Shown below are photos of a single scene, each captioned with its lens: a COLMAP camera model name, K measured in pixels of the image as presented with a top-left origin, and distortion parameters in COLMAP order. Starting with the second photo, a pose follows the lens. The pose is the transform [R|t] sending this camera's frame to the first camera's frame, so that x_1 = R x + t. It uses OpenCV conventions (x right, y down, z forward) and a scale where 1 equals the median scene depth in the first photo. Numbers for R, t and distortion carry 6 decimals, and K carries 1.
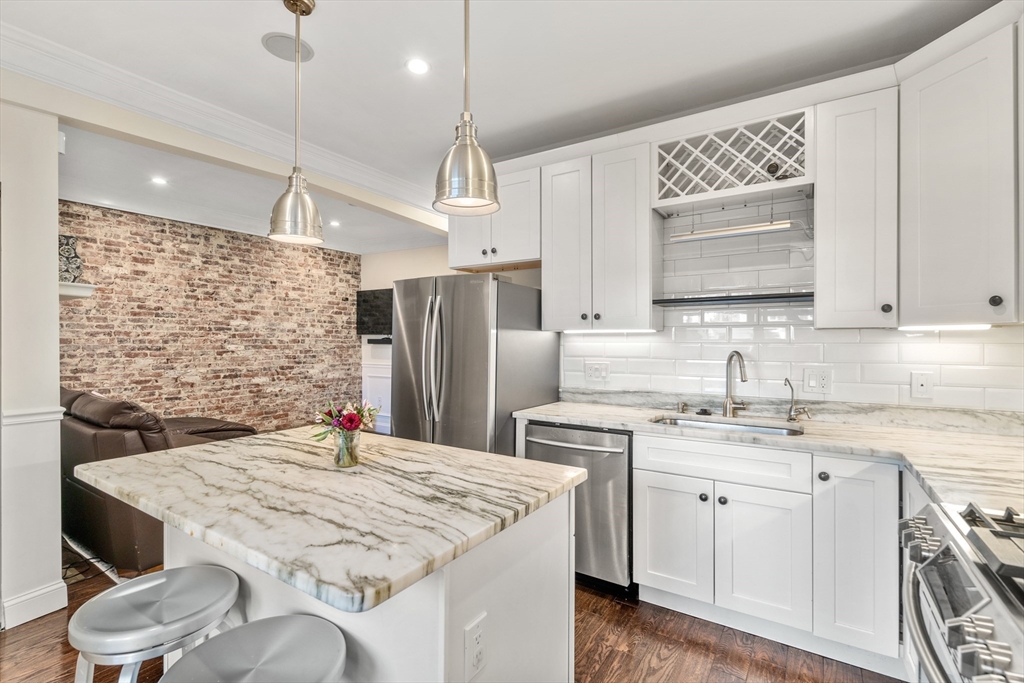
lens RADIAL K [[470.0, 0, 513.0], [0, 470.0, 342.8], [0, 0, 1]] dist [-0.003059, 0.000393]
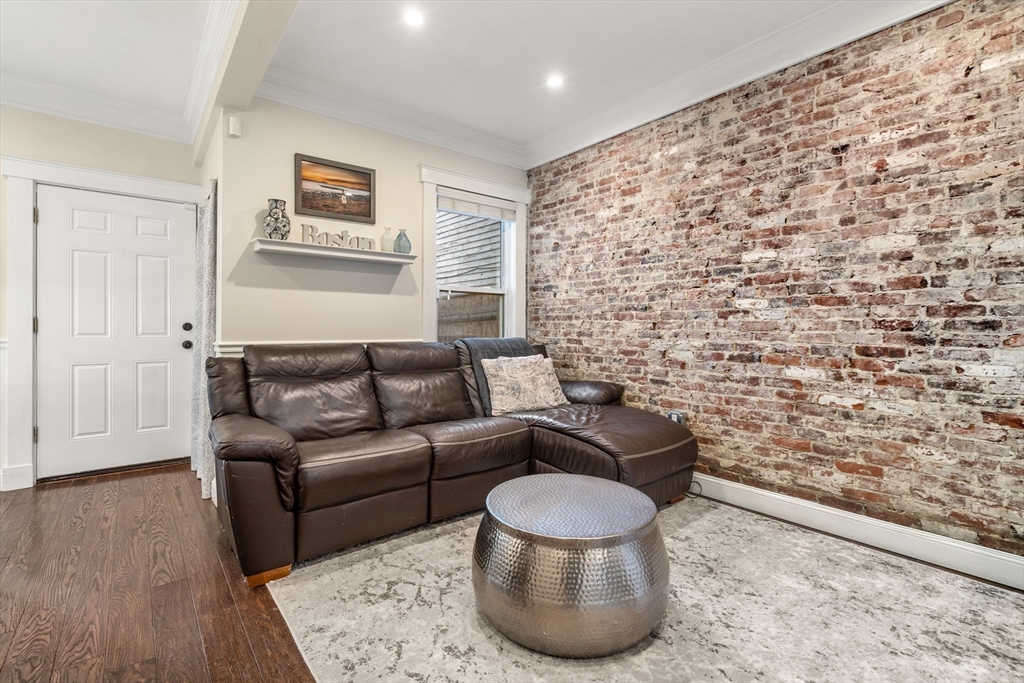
lens RADIAL K [[470.0, 0, 508.5], [0, 470.0, 324.5], [0, 0, 1]] dist [-0.003059, 0.000393]
pose [[-0.313215, -0.002343, -0.949679, -0.012949], [-0.001789, 0.999997, -0.001877, 0.035489], [0.949681, 0.001111, -0.313218, 0.936309]]
